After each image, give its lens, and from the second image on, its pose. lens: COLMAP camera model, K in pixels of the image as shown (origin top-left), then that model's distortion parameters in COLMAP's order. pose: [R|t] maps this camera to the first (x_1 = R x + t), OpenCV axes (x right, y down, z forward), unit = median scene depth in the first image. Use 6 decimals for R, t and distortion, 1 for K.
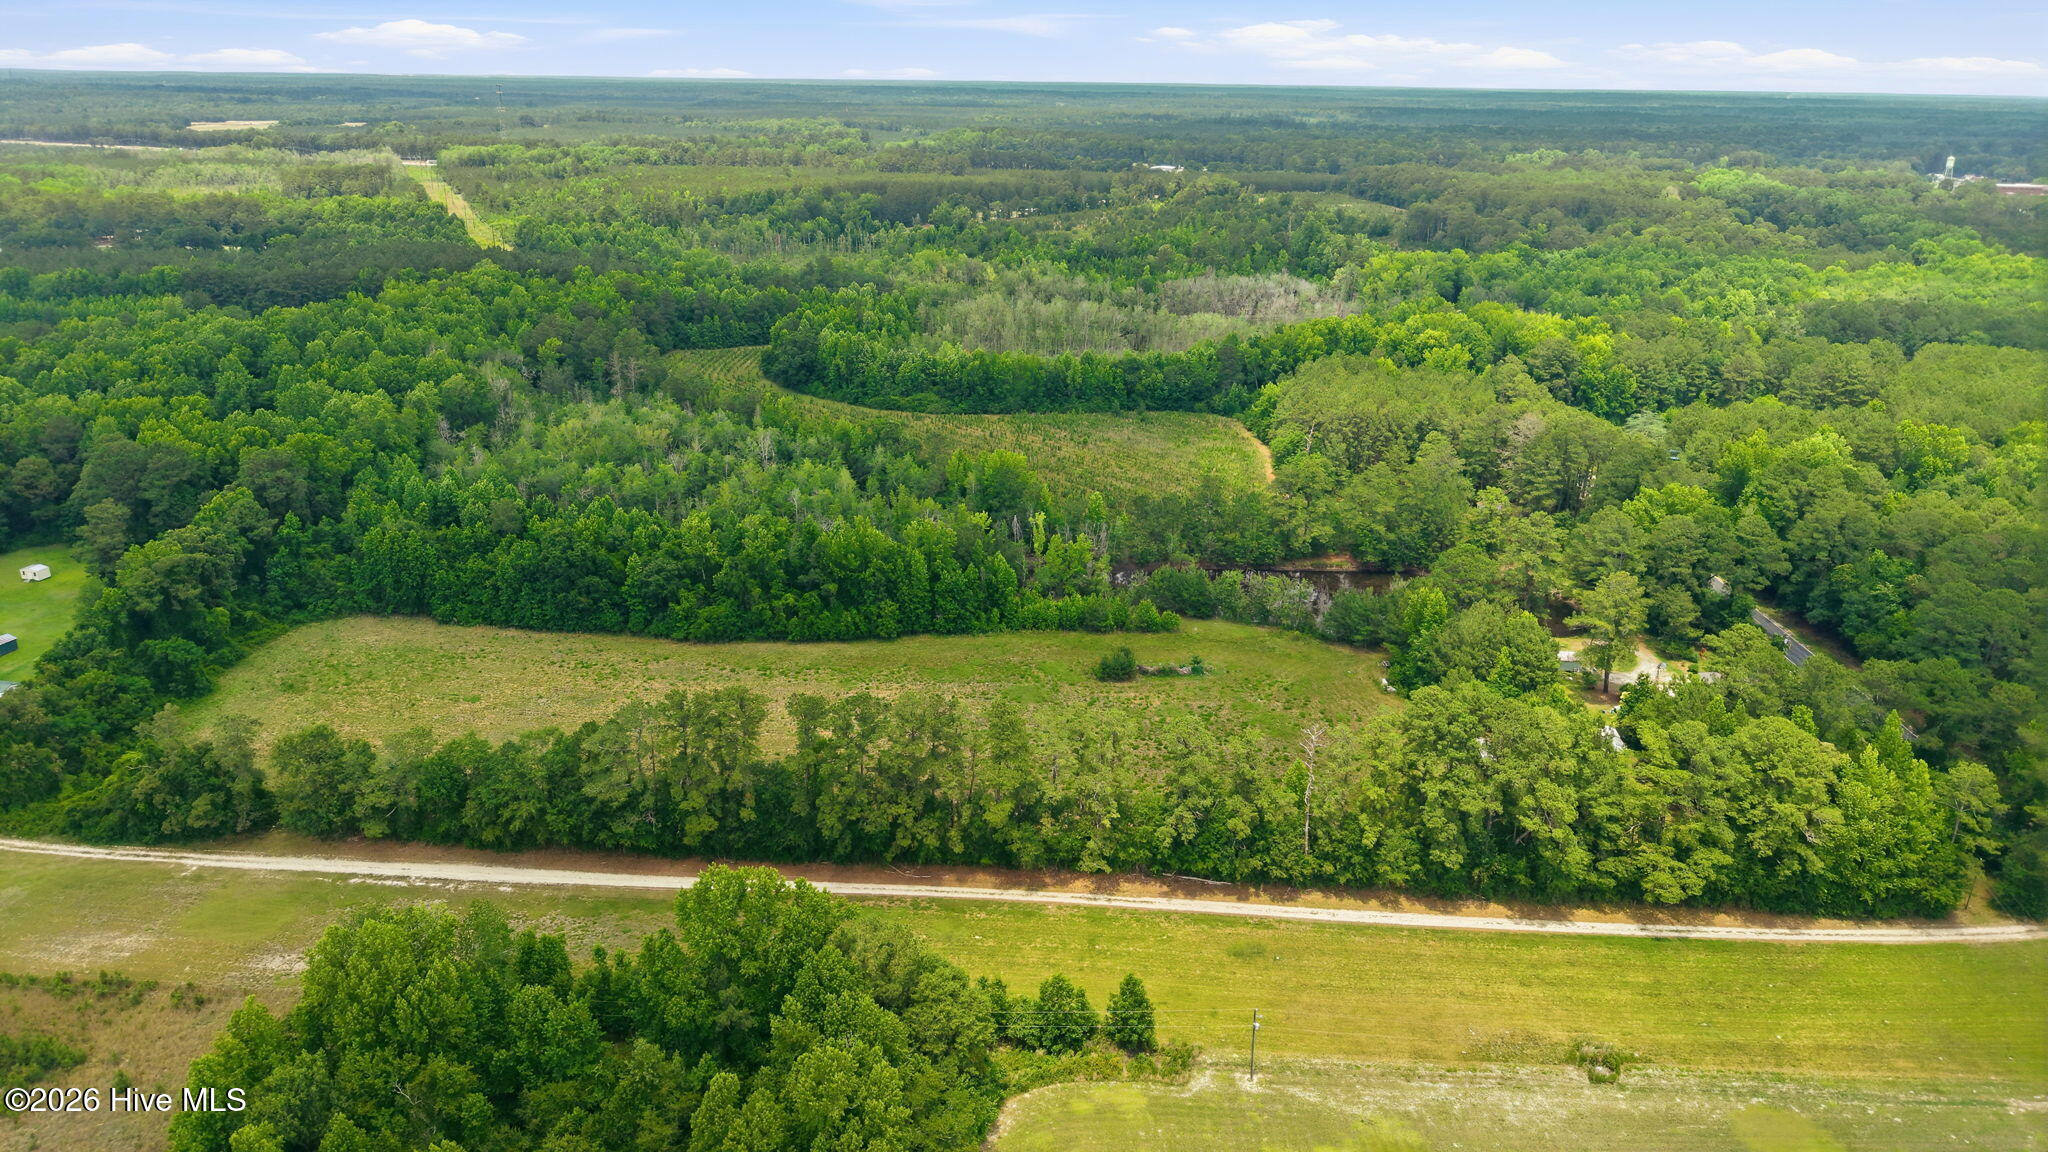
lens RADIAL K [[1371.1, 0, 1026.2], [0, 1371.1, 579.5], [0, 0, 1]] dist [0.017893, -0.019900]
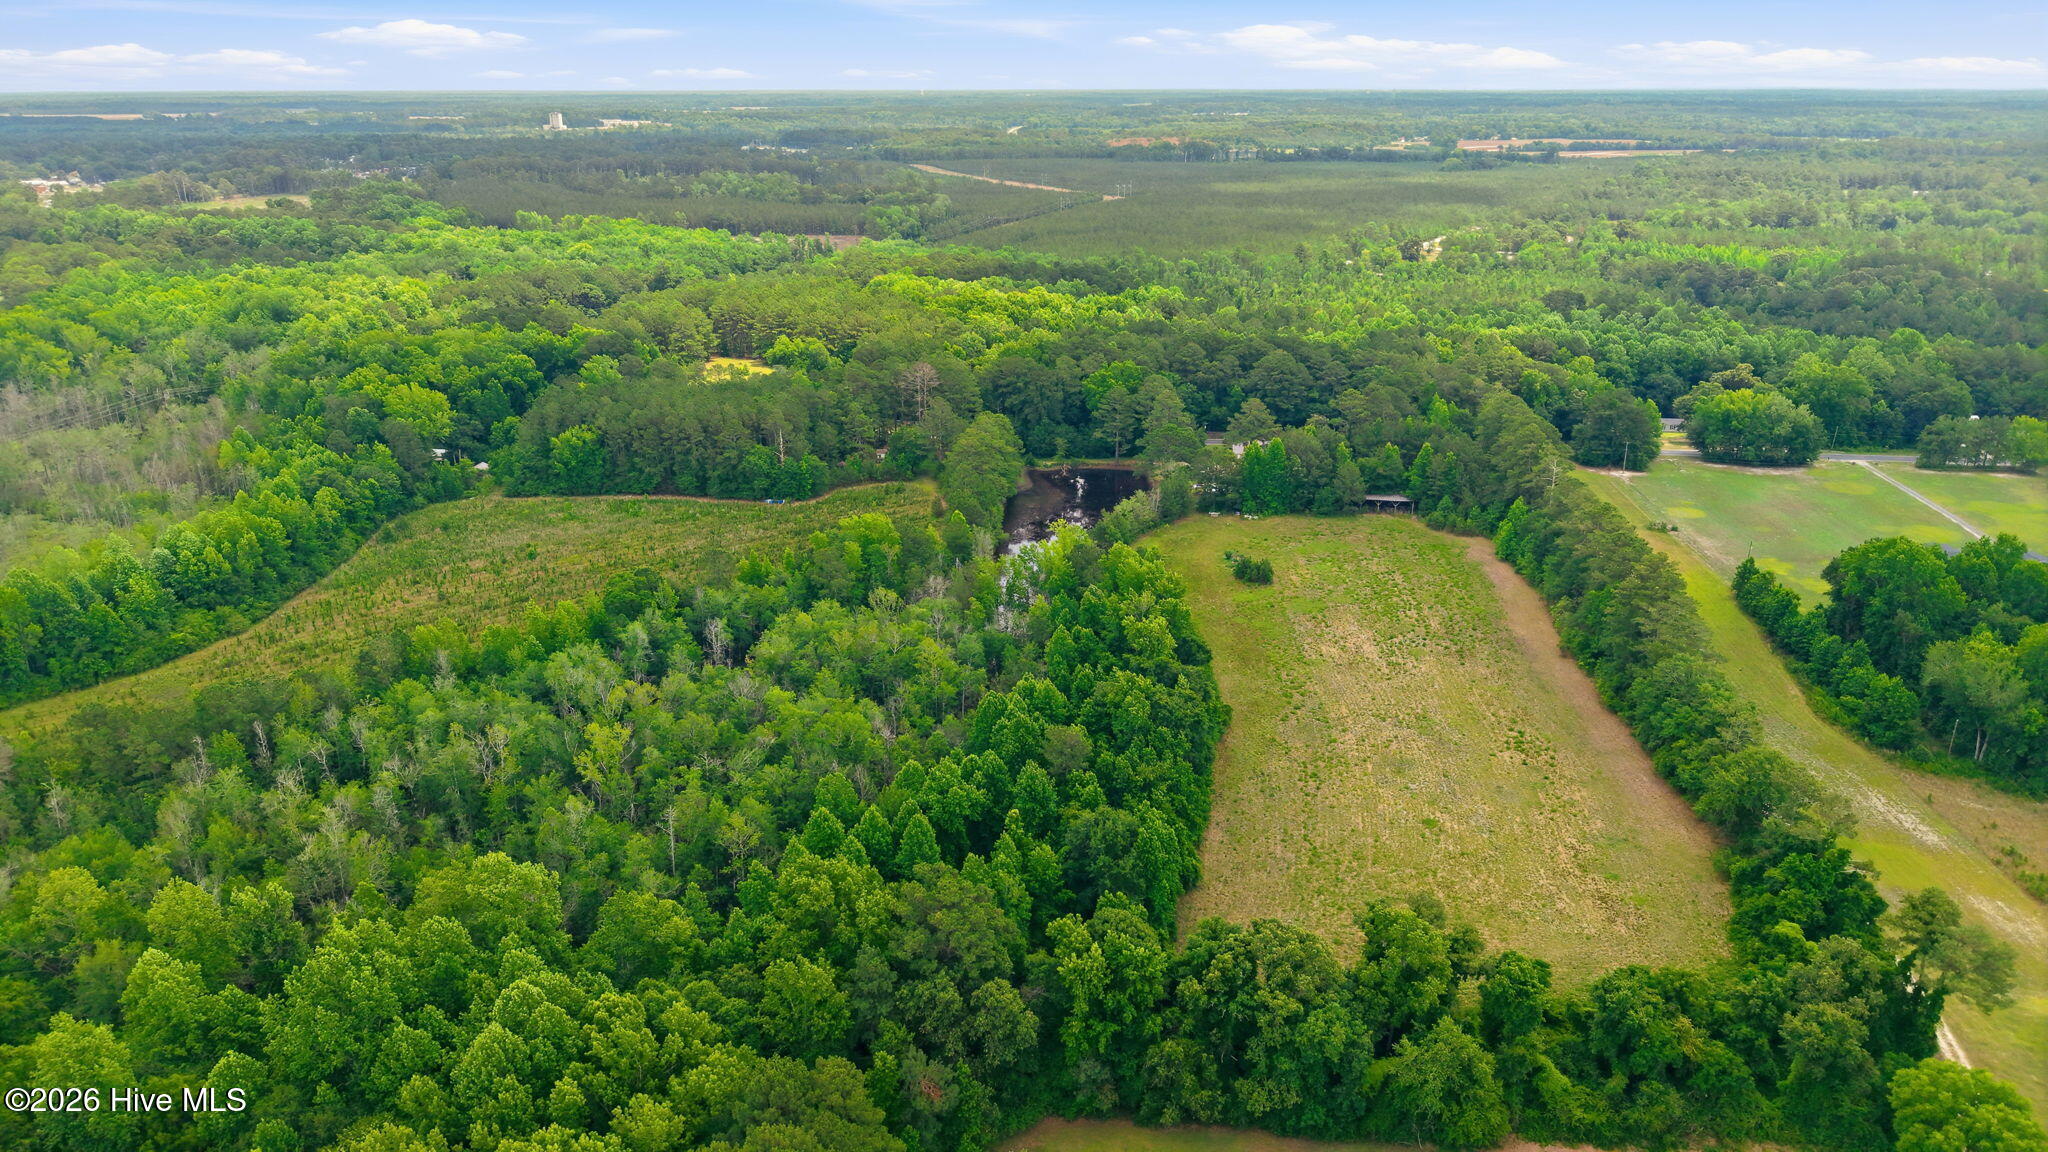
lens RADIAL K [[1371.1, 0, 1021.9], [0, 1371.1, 567.2], [0, 0, 1]] dist [0.017893, -0.019900]
pose [[0.083040, -0.342045, 0.936007, -1.026308], [0.343941, 0.891375, 0.295222, -0.347746], [-0.935312, 0.297416, 0.191663, 0.874789]]
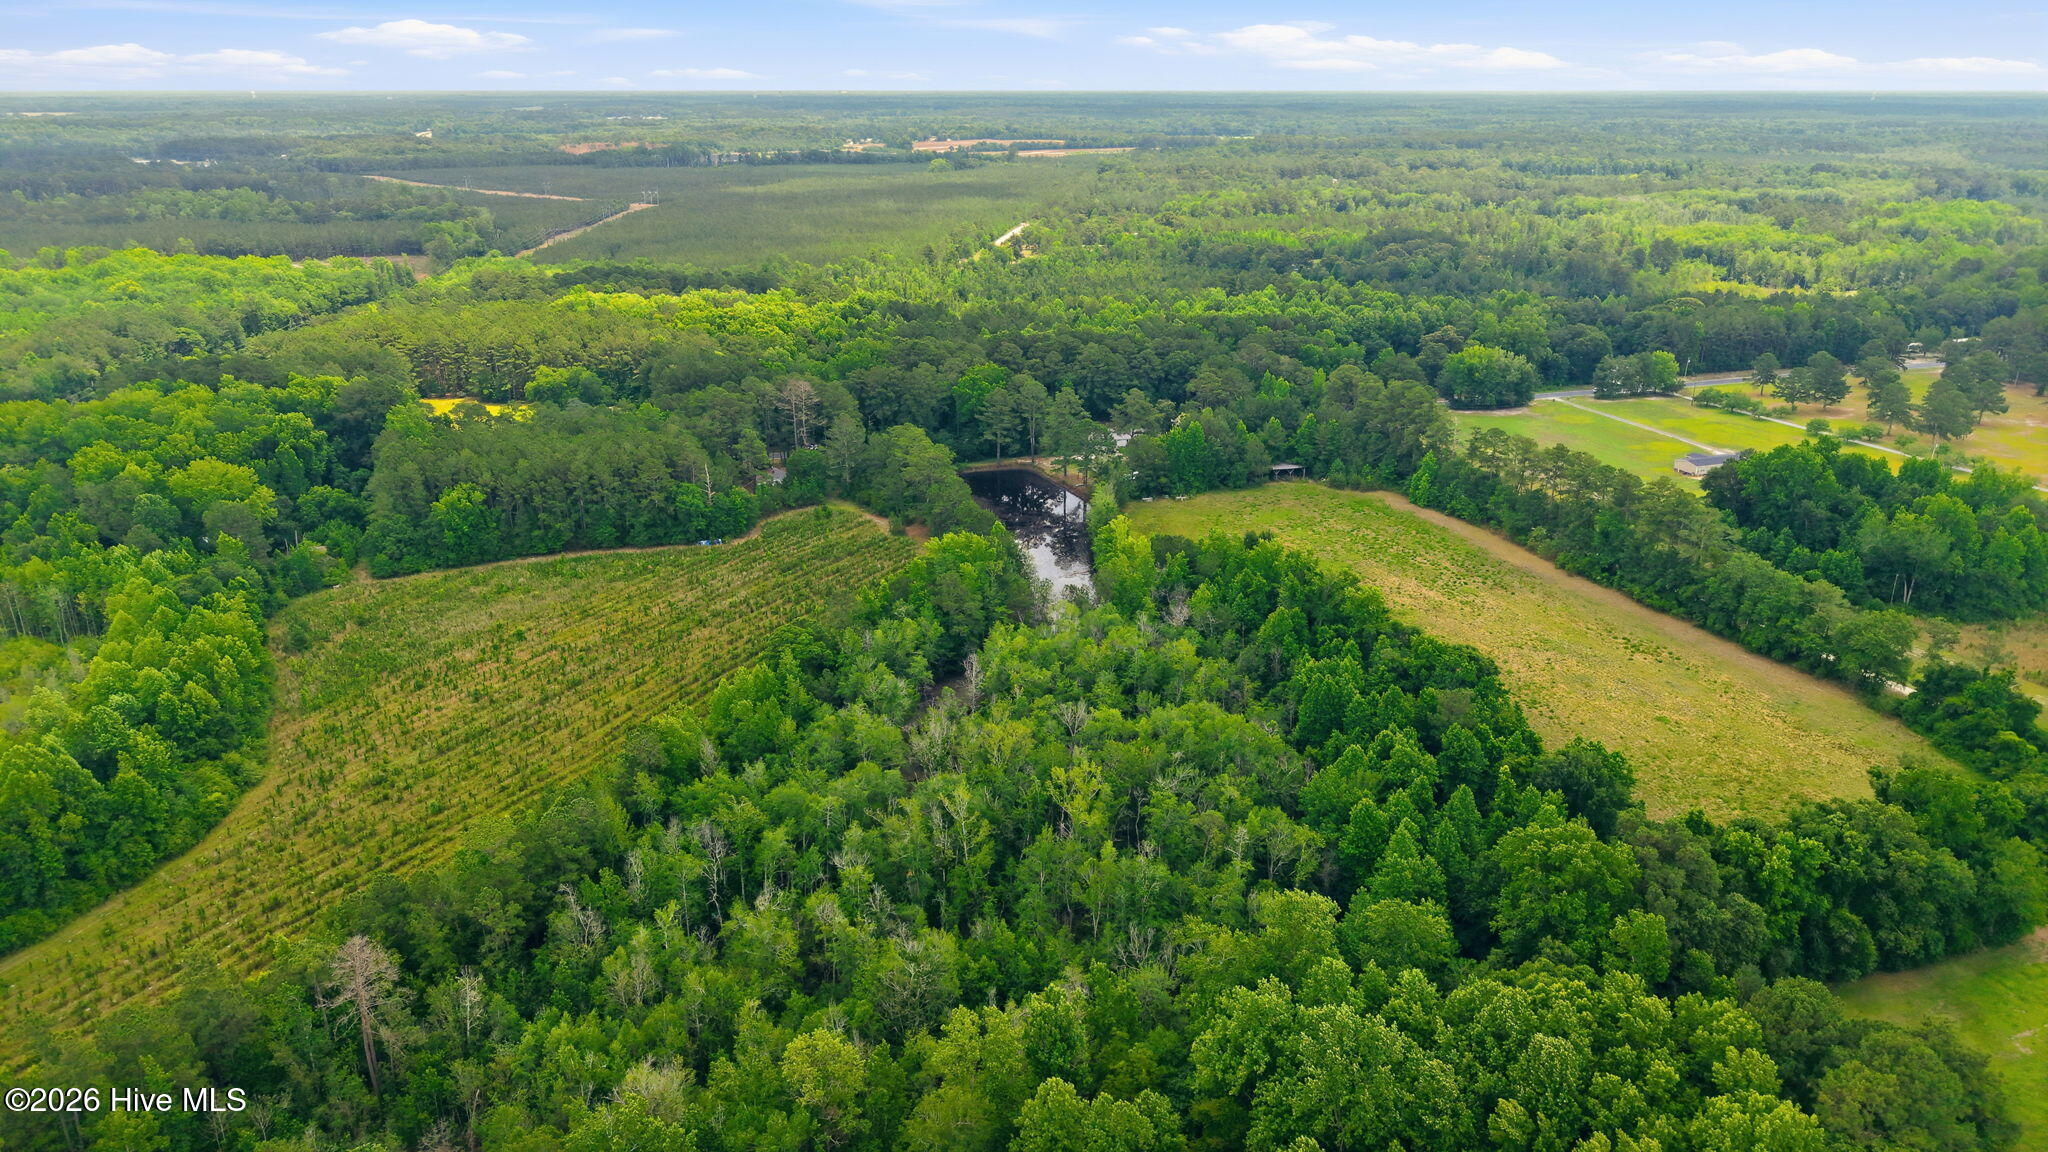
lens RADIAL K [[1371.1, 0, 1015.6], [0, 1371.1, 565.5], [0, 0, 1]] dist [0.017893, -0.019900]
pose [[-0.341078, -0.320991, 0.883533, -0.962710], [0.317600, 0.845275, 0.429698, -0.521245], [-0.884757, 0.427171, -0.186358, 1.340969]]
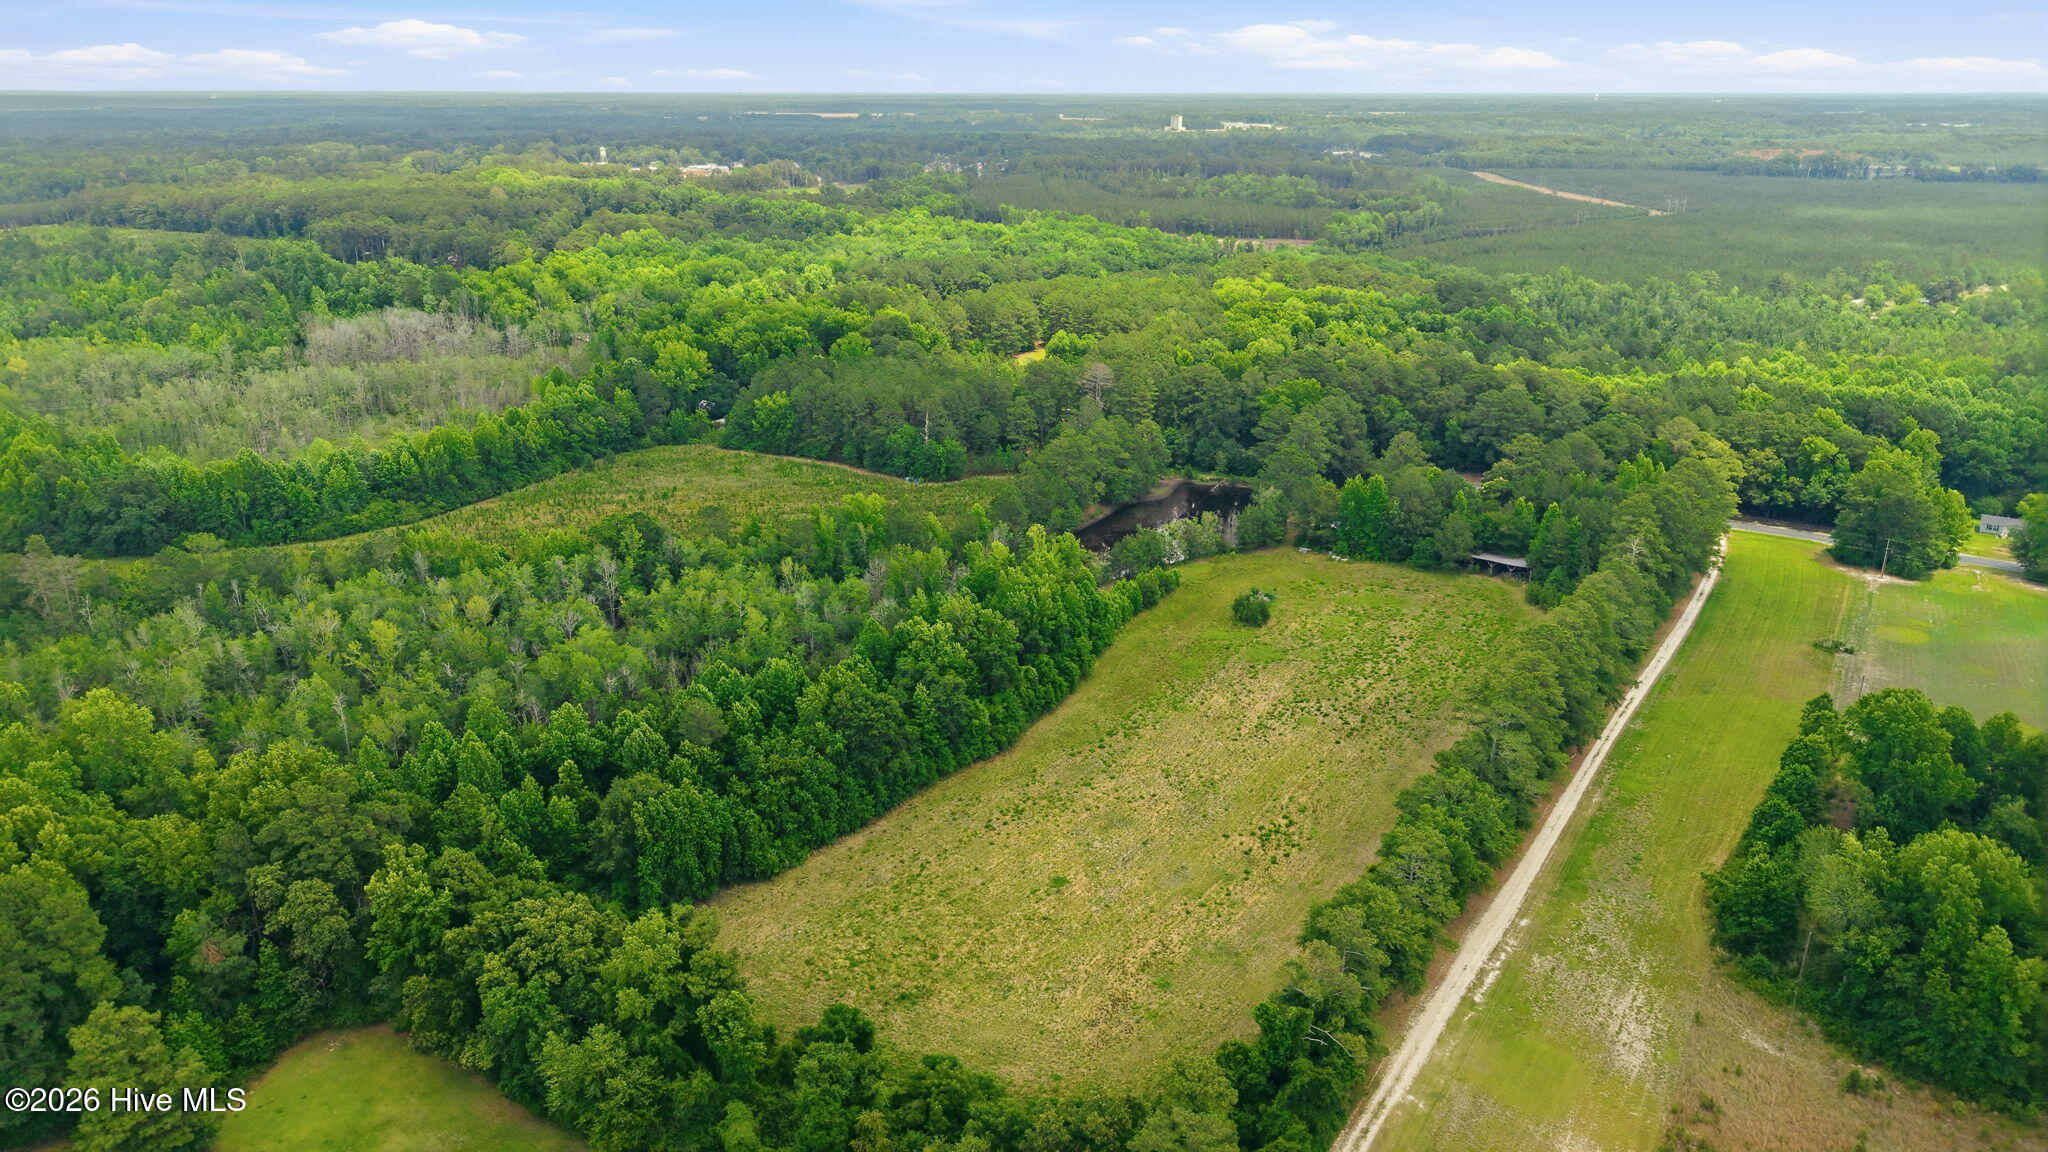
lens RADIAL K [[1371.1, 0, 1022.1], [0, 1371.1, 592.9], [0, 0, 1]] dist [0.017893, -0.019900]
pose [[0.515980, -0.305358, 0.800325, -0.870427], [0.297433, 0.940040, 0.166906, -0.182699], [-0.803304, 0.151922, 0.575866, 0.452246]]
